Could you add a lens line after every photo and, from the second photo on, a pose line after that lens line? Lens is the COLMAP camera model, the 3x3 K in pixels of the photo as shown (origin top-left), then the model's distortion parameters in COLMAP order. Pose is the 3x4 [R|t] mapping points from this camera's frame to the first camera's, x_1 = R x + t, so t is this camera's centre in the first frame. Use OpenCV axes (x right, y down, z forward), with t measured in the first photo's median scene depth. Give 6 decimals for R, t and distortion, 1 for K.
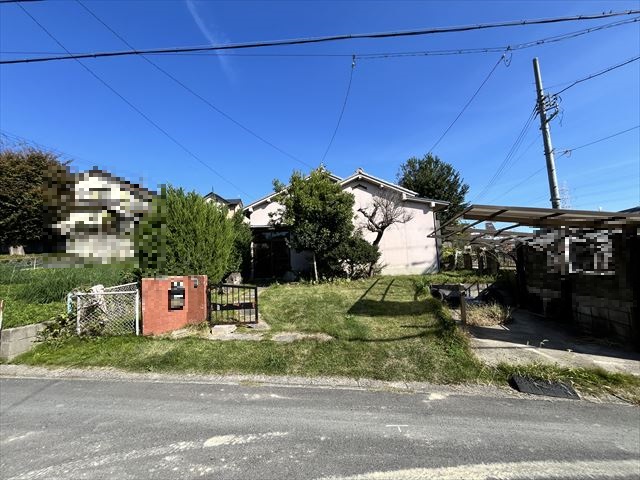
lens RADIAL K [[259.1, 0, 320.0], [0, 259.1, 240.0], [0, 0, 1]] dist [-0.002062, 0.000100]
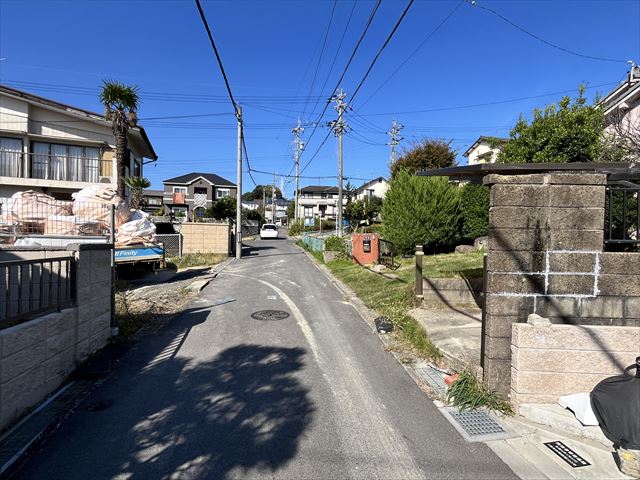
lens RADIAL K [[317.0, 0, 320.0], [0, 317.0, 240.0], [0, 0, 1]] dist [-0.003425, -0.000111]
pose [[0.204680, 0.047499, -0.977676, 0.799424], [0.088708, 0.993812, 0.066854, 0.007744], [0.974801, -0.100412, 0.199199, 0.142812]]
